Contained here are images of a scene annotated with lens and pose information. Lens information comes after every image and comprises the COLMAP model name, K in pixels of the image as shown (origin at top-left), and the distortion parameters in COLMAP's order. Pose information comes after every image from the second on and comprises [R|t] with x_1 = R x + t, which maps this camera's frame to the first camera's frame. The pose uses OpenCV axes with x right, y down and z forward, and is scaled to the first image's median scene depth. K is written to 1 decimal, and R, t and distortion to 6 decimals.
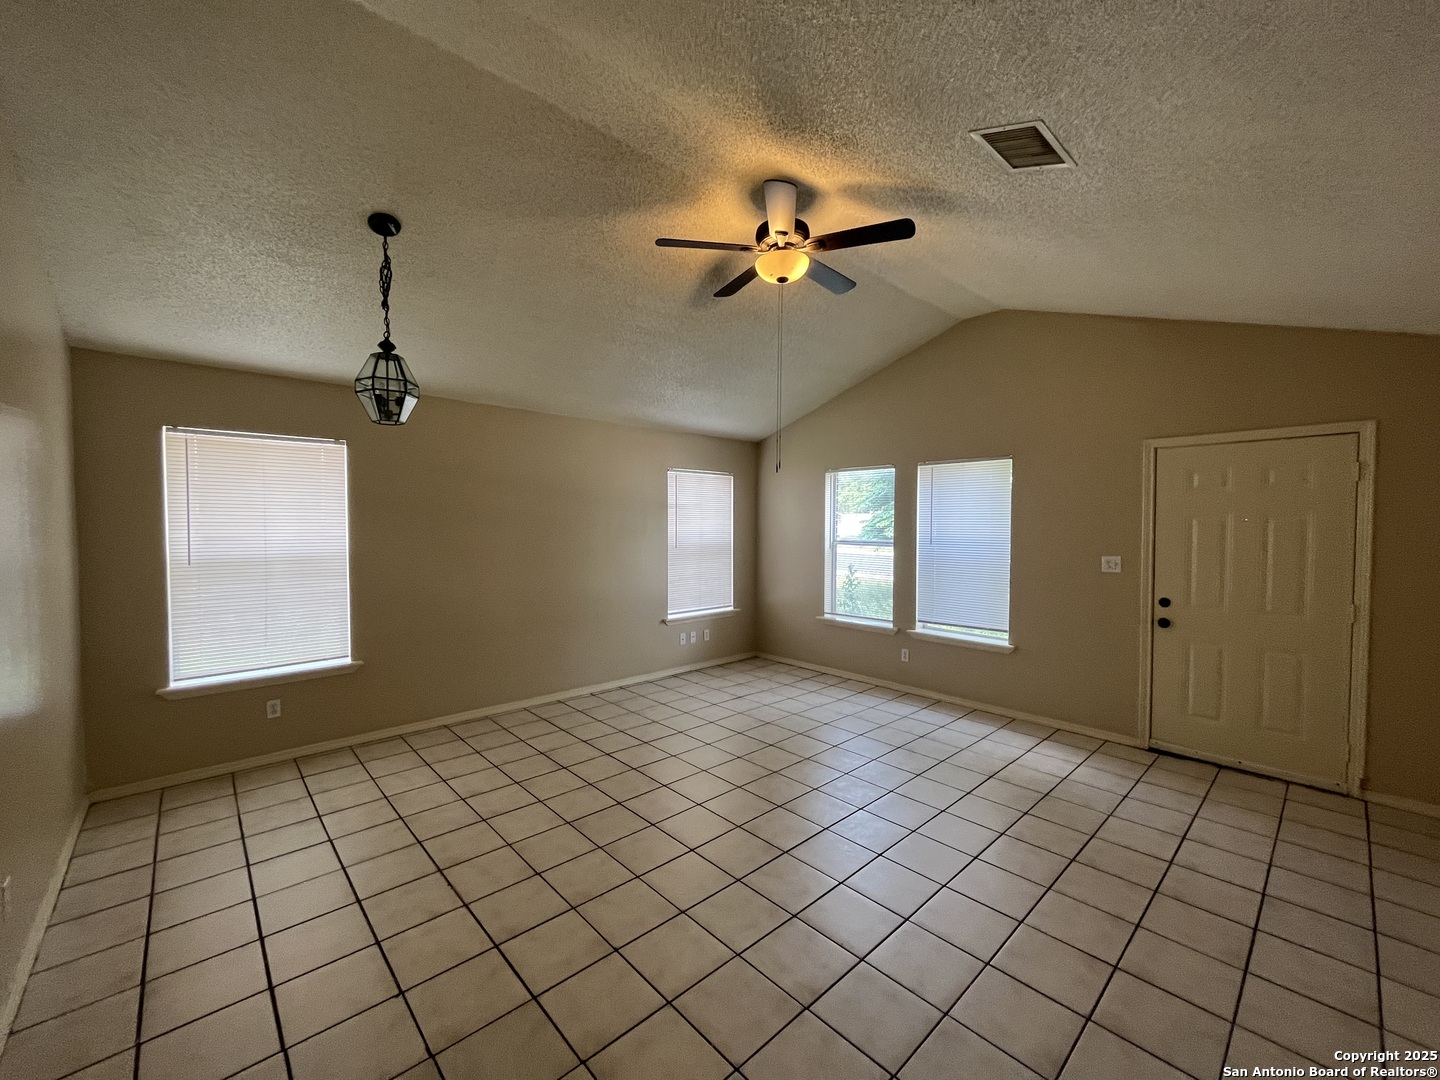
lens RADIAL K [[579.6, 0, 718.1], [0, 579.6, 542.0], [0, 0, 1]] dist [-0.001540, -0.000442]
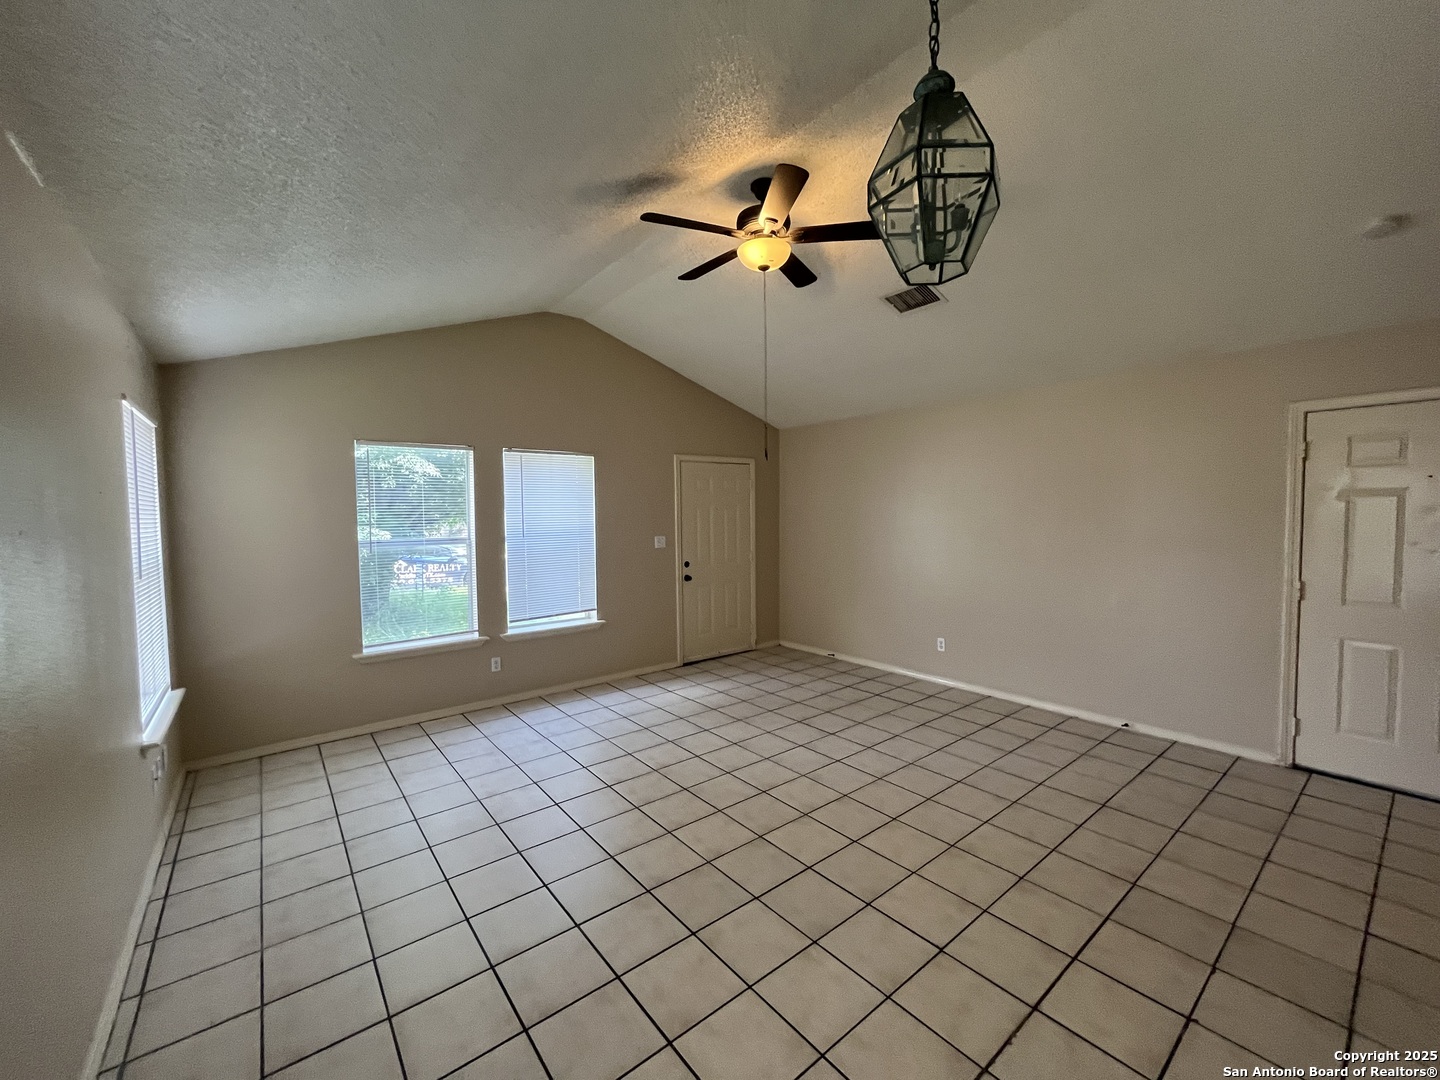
lens RADIAL K [[579.6, 0, 721.9], [0, 579.6, 540.1], [0, 0, 1]] dist [-0.001540, -0.000442]
pose [[0.067567, -0.050491, 0.996436, -0.612646], [0.049387, 0.997664, 0.047204, -0.021537], [-0.996492, 0.046022, 0.069903, 0.683486]]
